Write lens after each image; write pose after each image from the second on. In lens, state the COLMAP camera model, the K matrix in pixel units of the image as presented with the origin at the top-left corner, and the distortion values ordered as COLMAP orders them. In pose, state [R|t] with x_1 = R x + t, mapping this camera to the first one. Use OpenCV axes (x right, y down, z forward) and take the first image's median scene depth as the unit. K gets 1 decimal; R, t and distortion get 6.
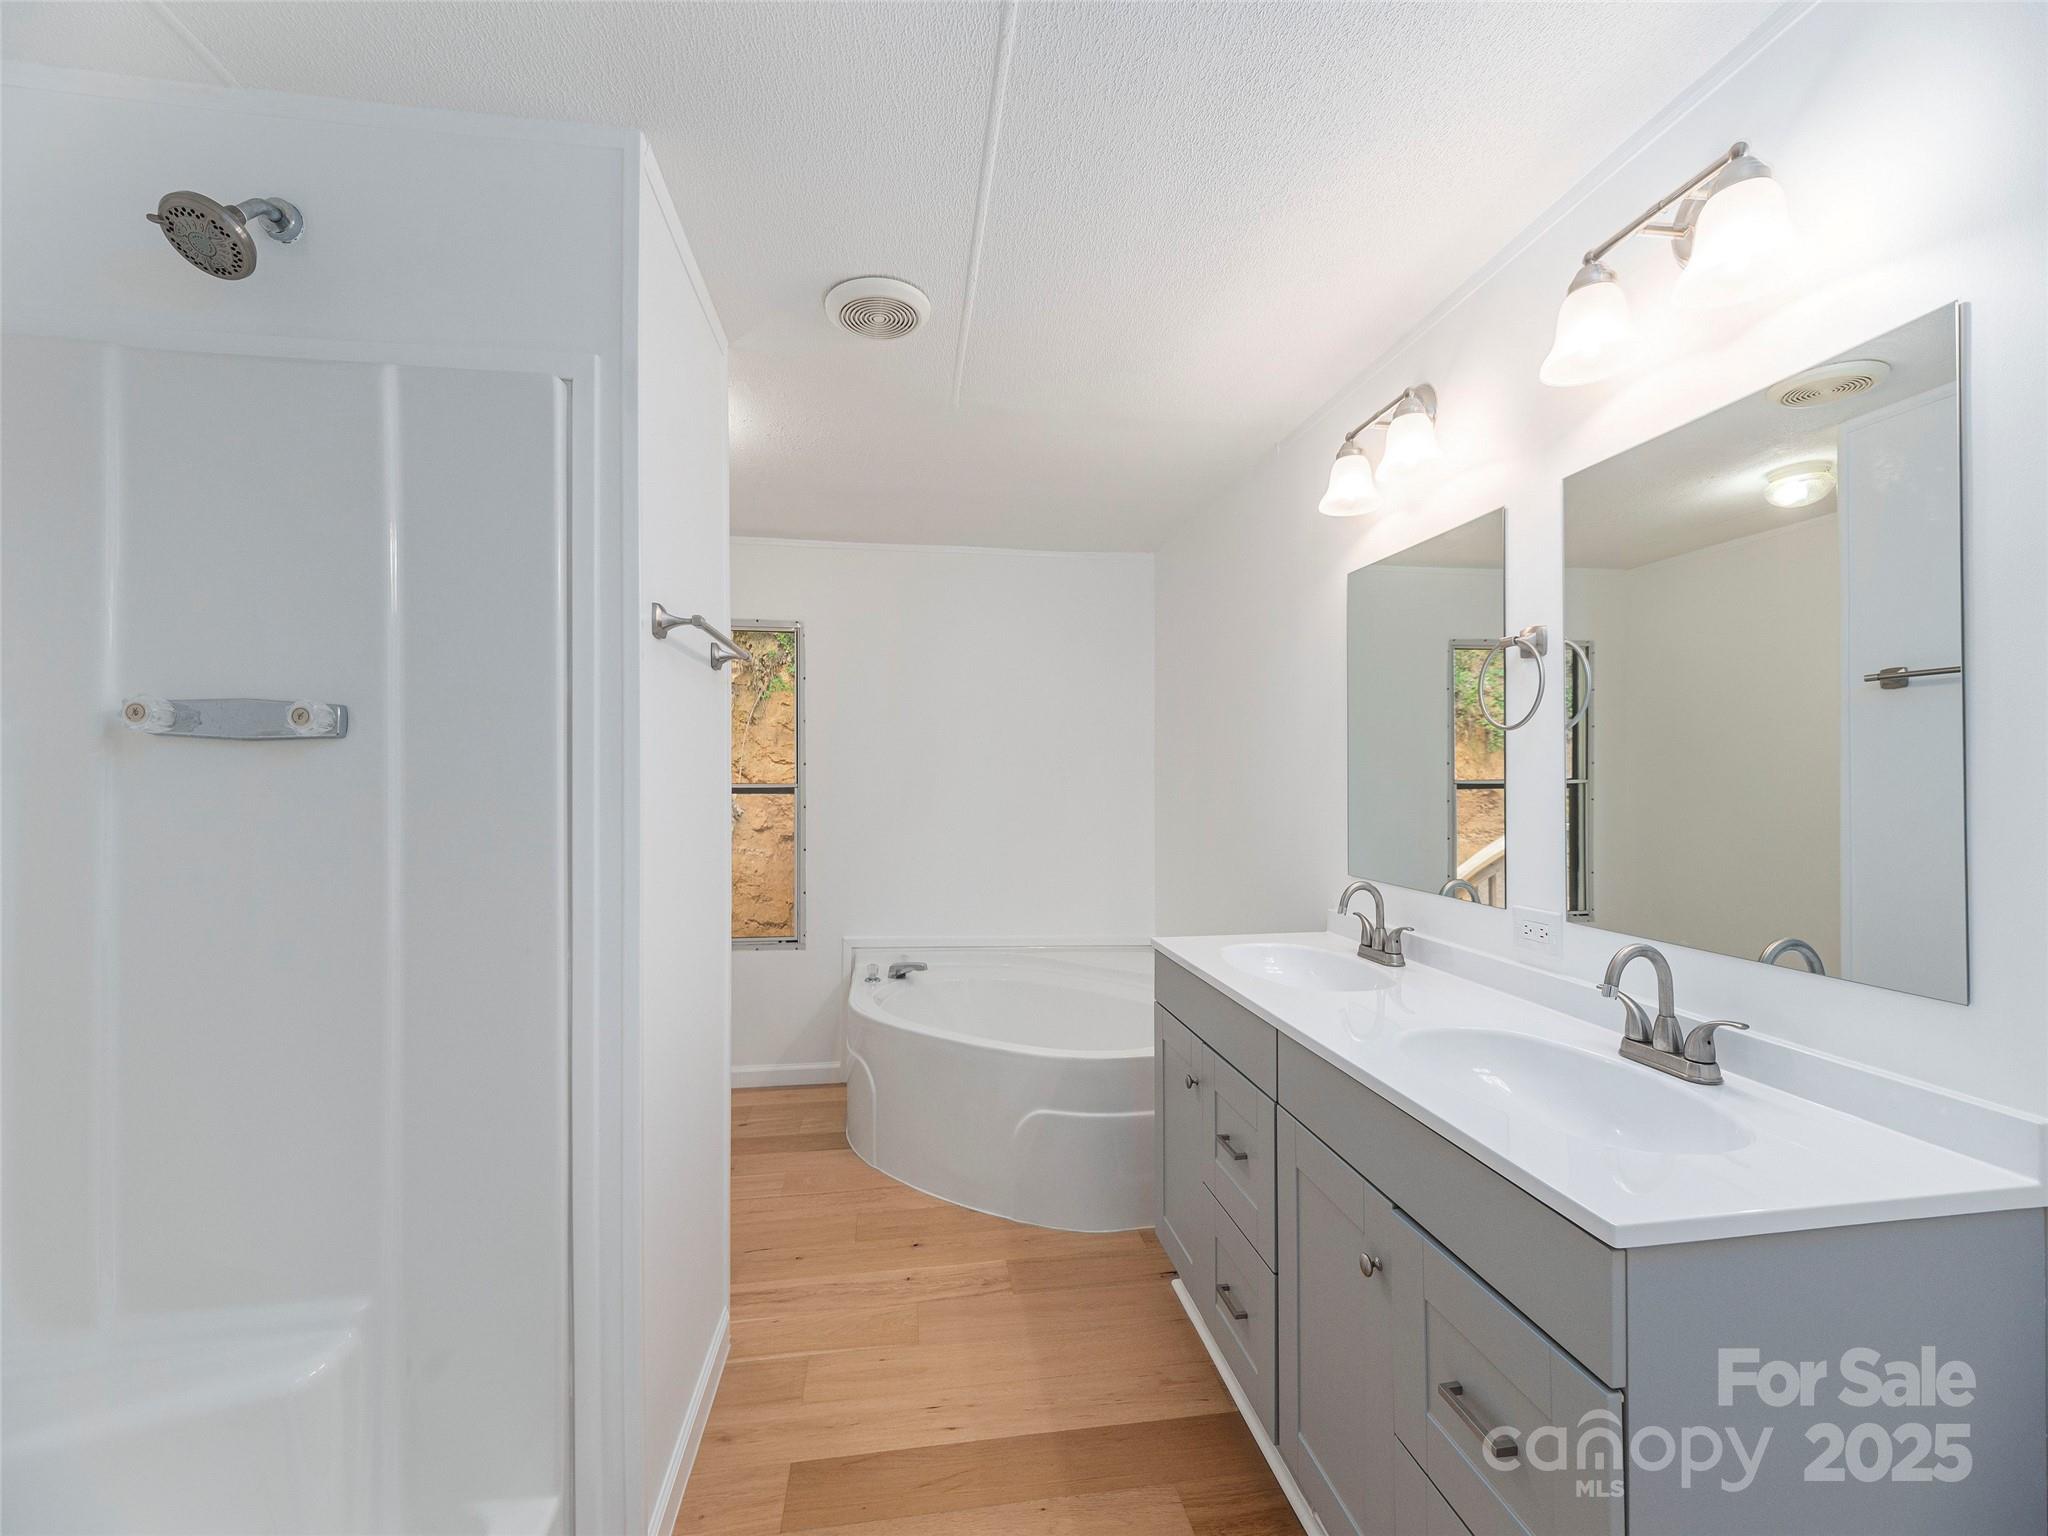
lens RADIAL K [[839.7, 0, 1022.6], [0, 839.7, 784.5], [0, 0, 1]] dist [-0.001926, -0.000258]
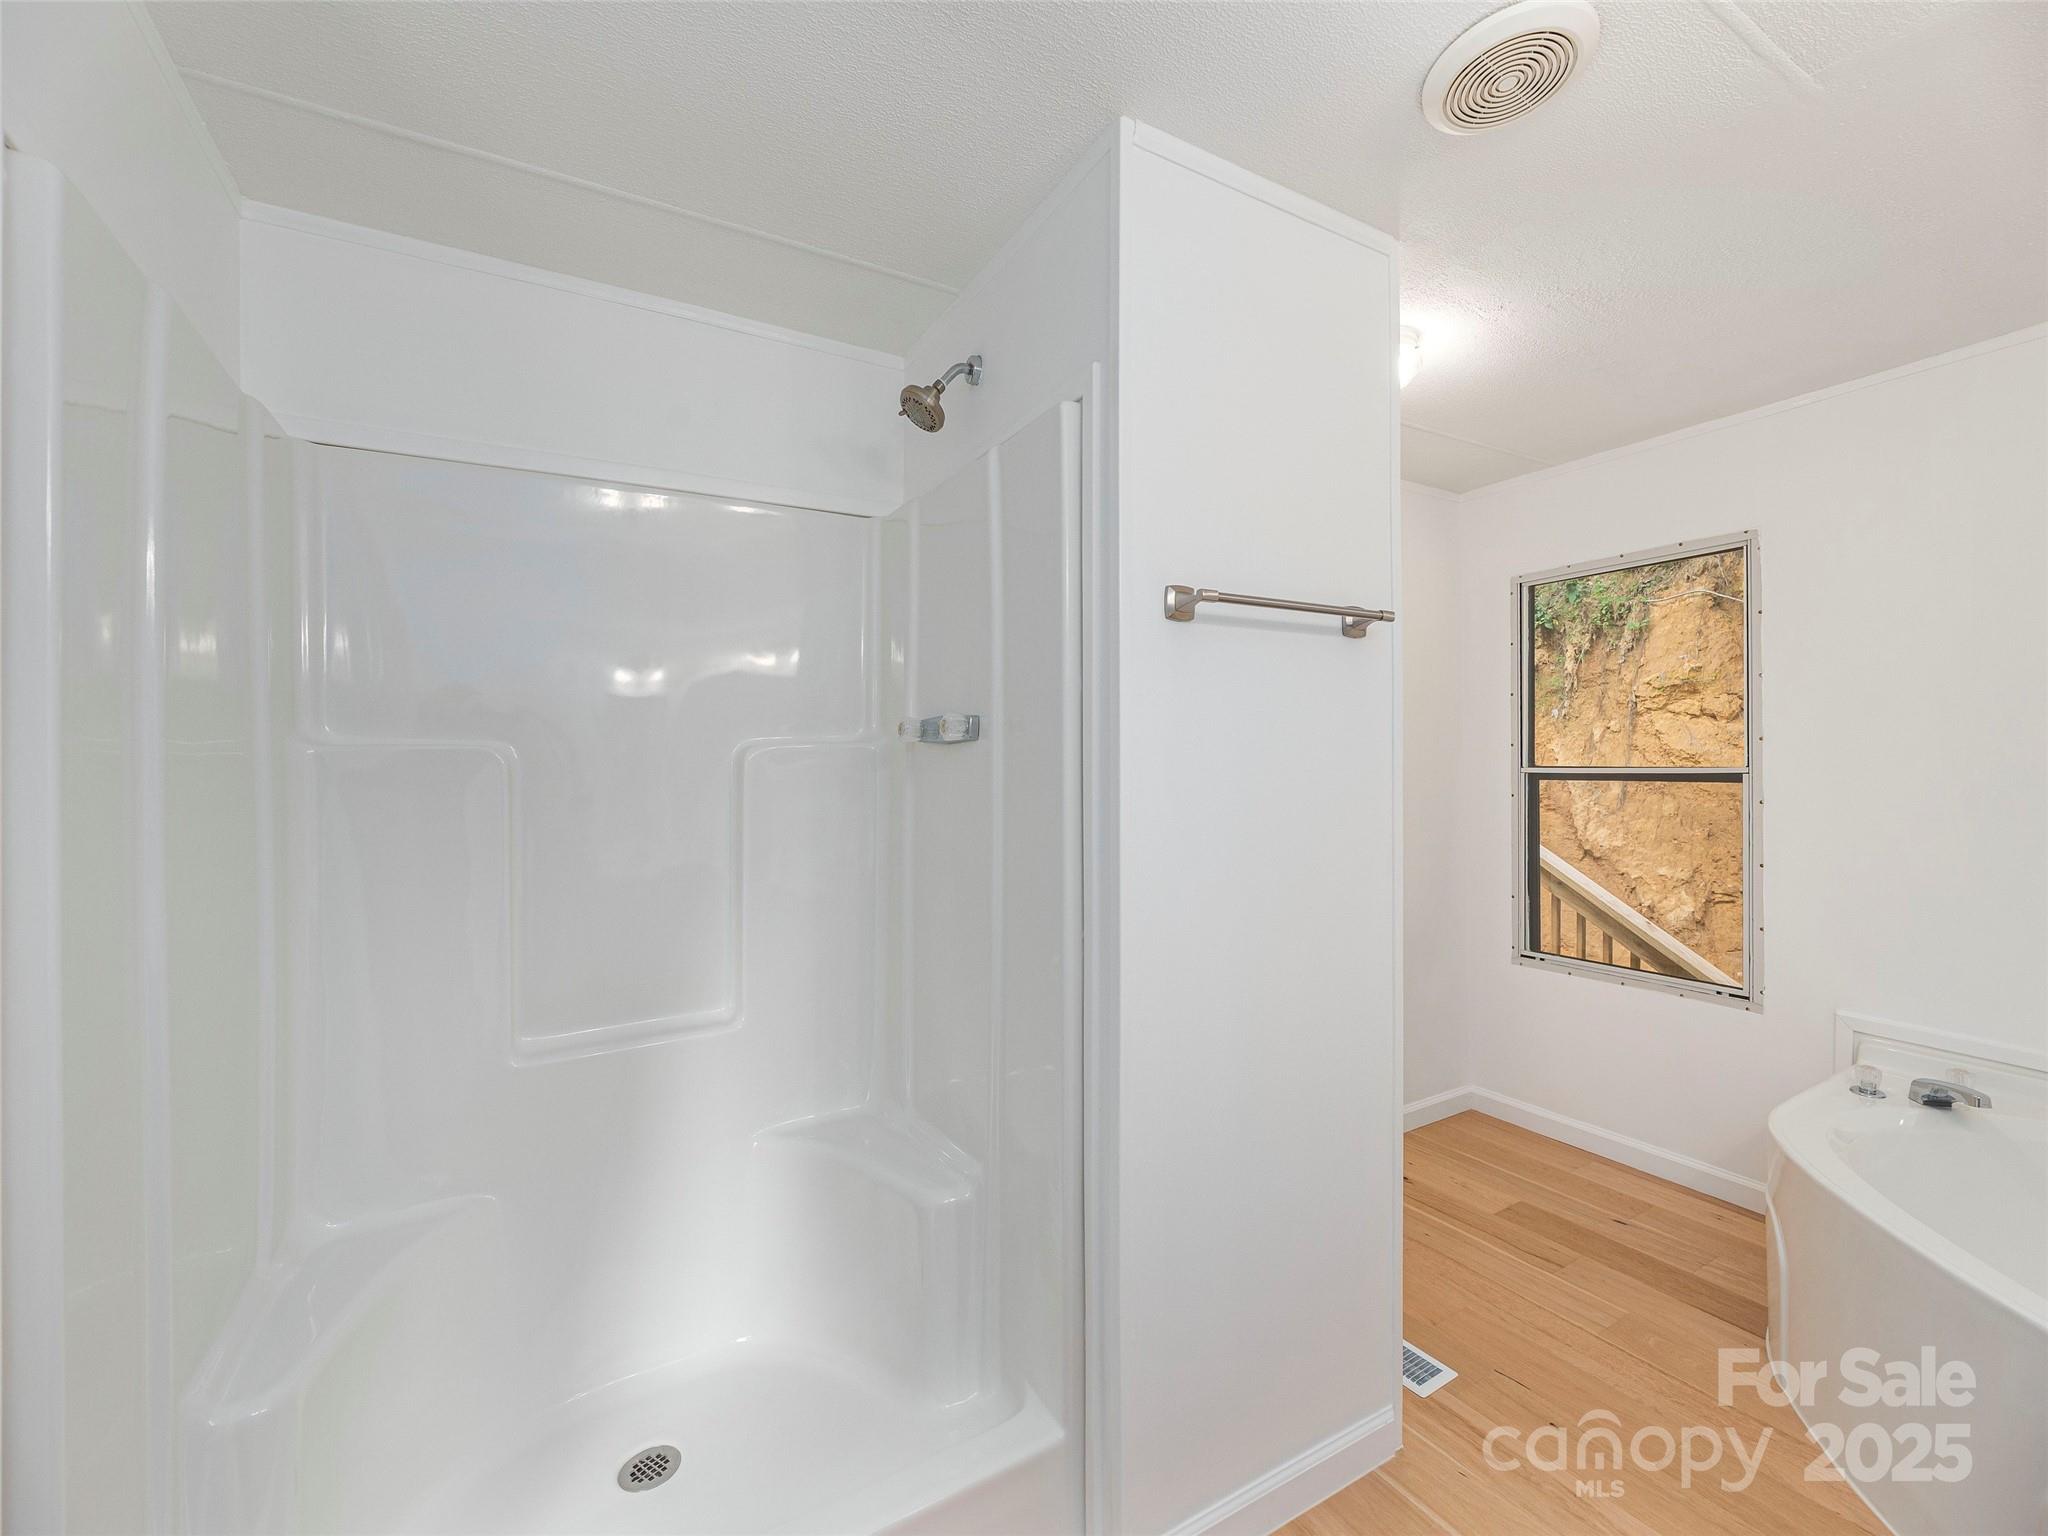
lens RADIAL K [[861.0, 0, 1024.0], [0, 861.0, 768.0], [0, 0, 1]] dist [0.014748, 0.000036]
pose [[0.371876, -0.000887, -0.928282, 0.183090], [0.004784, 0.999988, 0.000961, -0.004293], [0.928270, -0.004798, 0.371876, 0.206485]]
